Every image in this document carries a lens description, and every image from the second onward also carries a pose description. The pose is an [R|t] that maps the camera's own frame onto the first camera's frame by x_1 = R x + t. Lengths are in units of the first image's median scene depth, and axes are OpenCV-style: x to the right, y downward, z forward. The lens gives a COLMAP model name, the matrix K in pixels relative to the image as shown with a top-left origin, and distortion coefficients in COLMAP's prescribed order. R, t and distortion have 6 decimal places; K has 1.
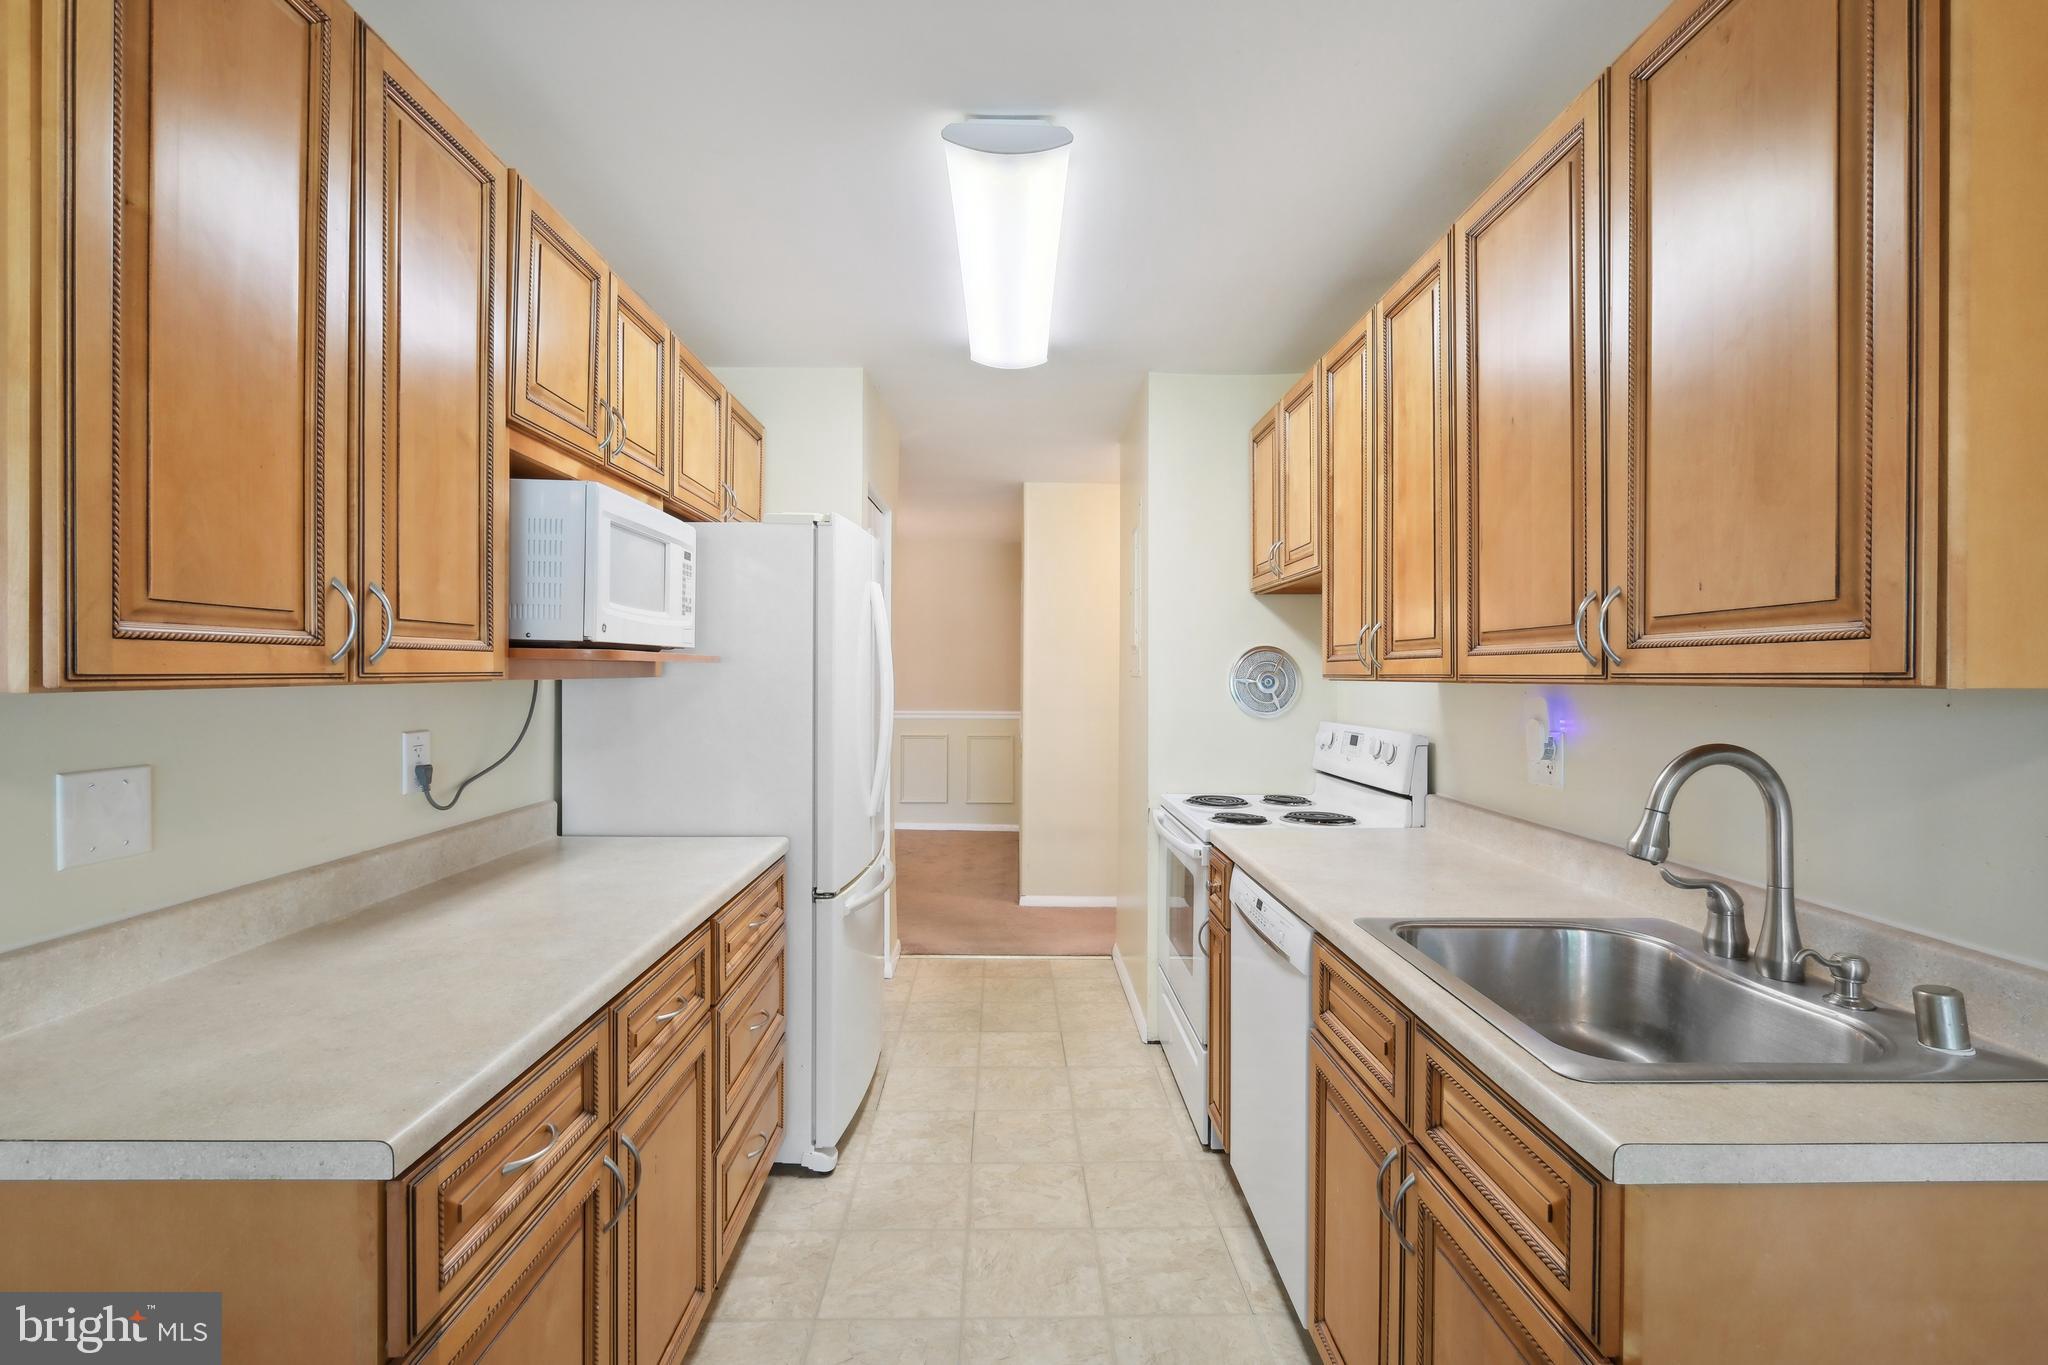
lens RADIAL K [[924.5, 0, 1018.1], [0, 924.5, 688.9], [0, 0, 1]] dist [-0.001752, -0.000189]
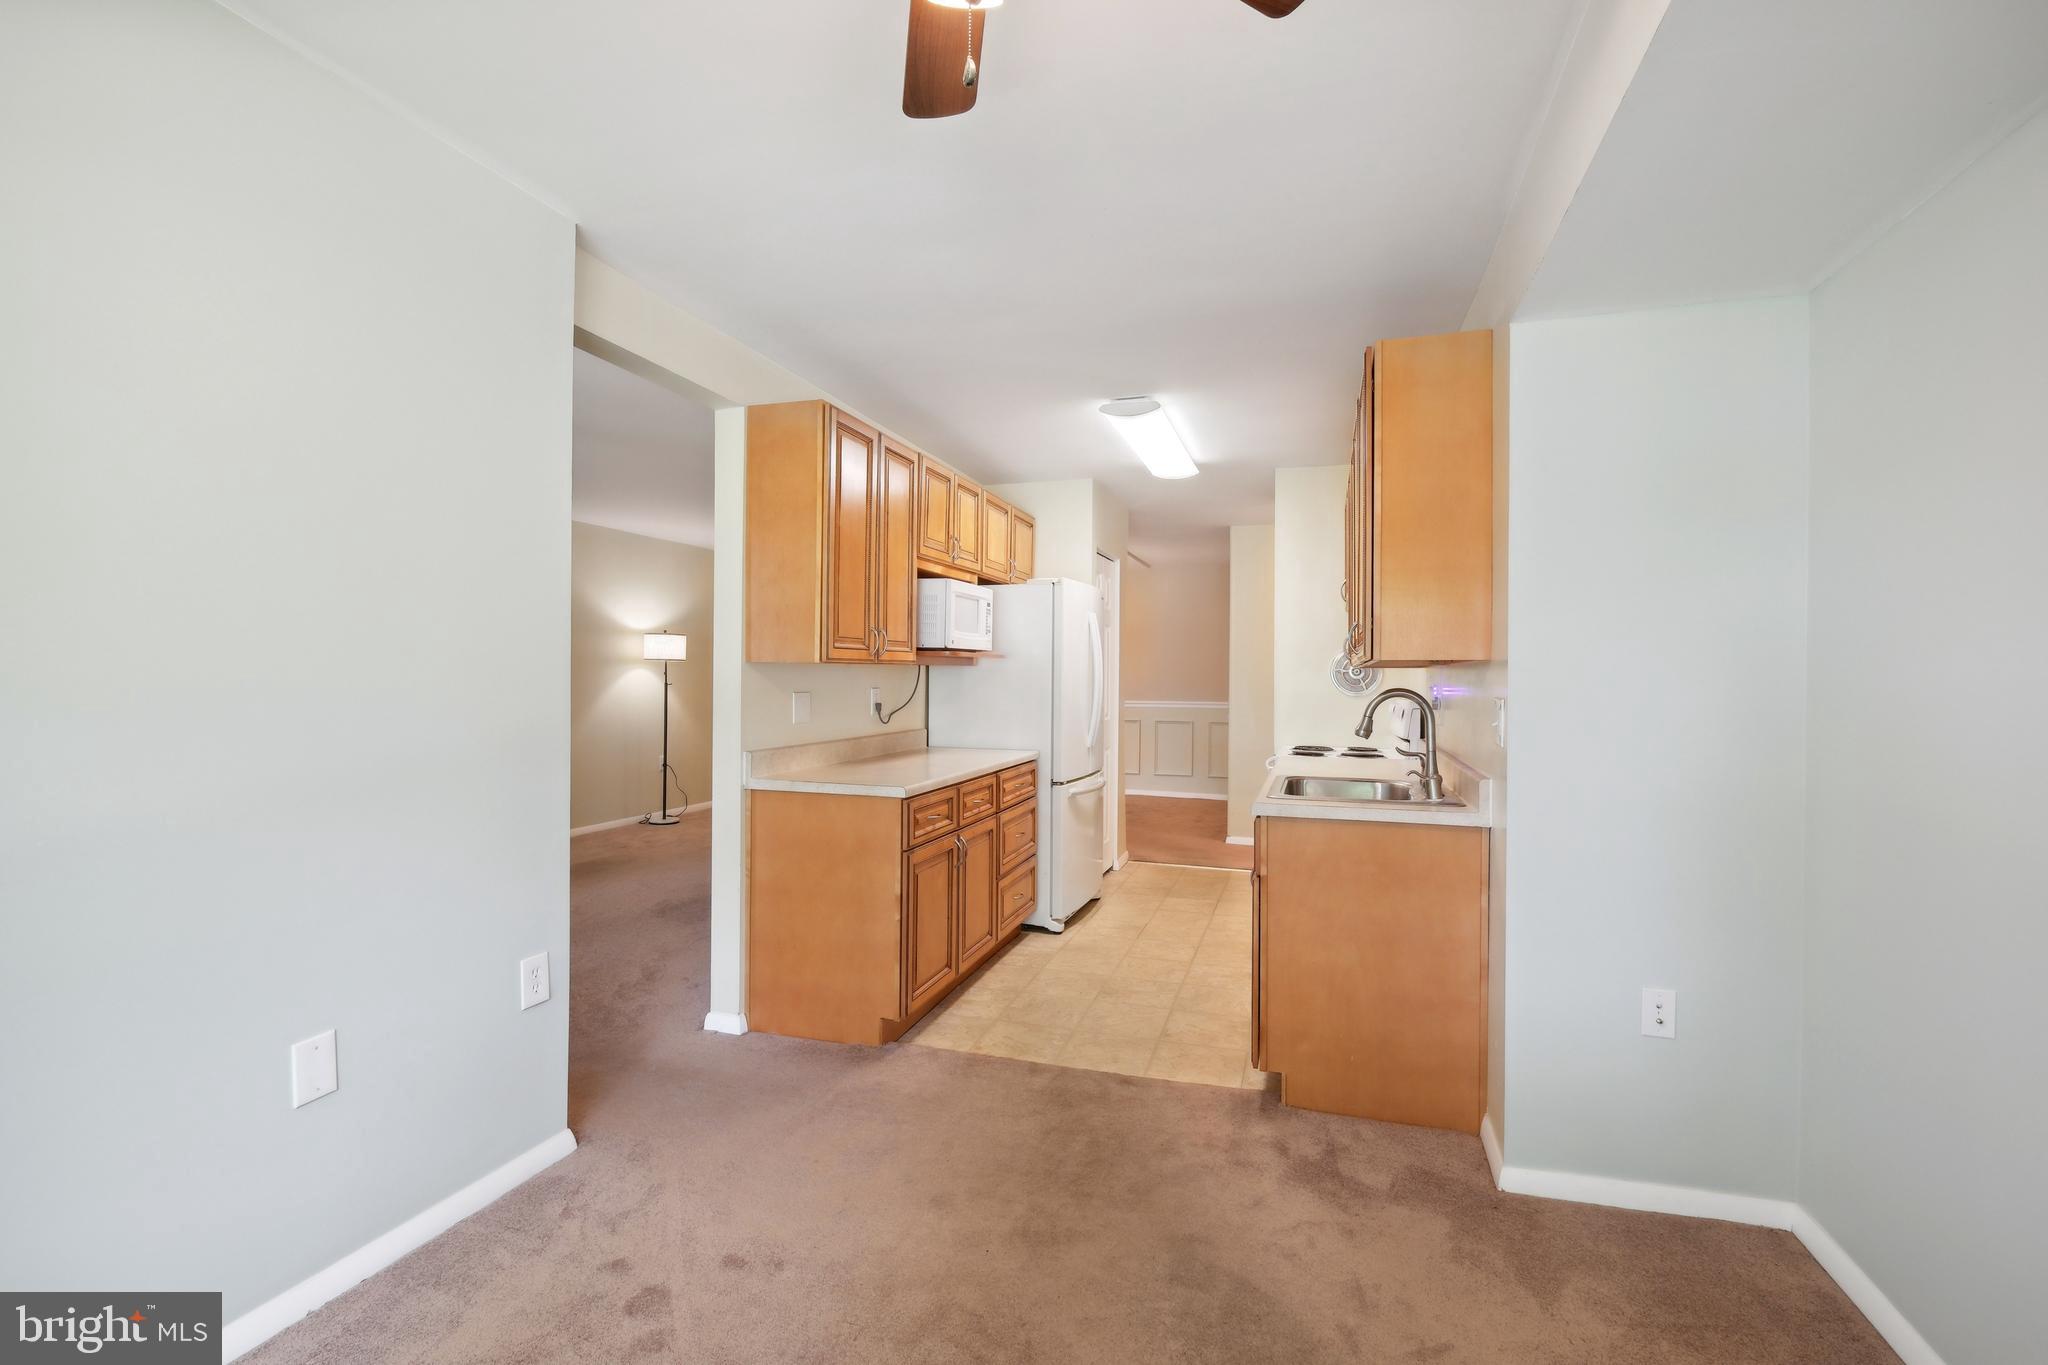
lens RADIAL K [[924.5, 0, 1018.1], [0, 924.5, 688.9], [0, 0, 1]] dist [-0.001752, -0.000189]
pose [[0.948282, 0.004649, -0.317396, 0.362784], [-0.006020, 0.999976, -0.003339, 0.047556], [0.317373, 0.005077, 0.948287, -0.939856]]
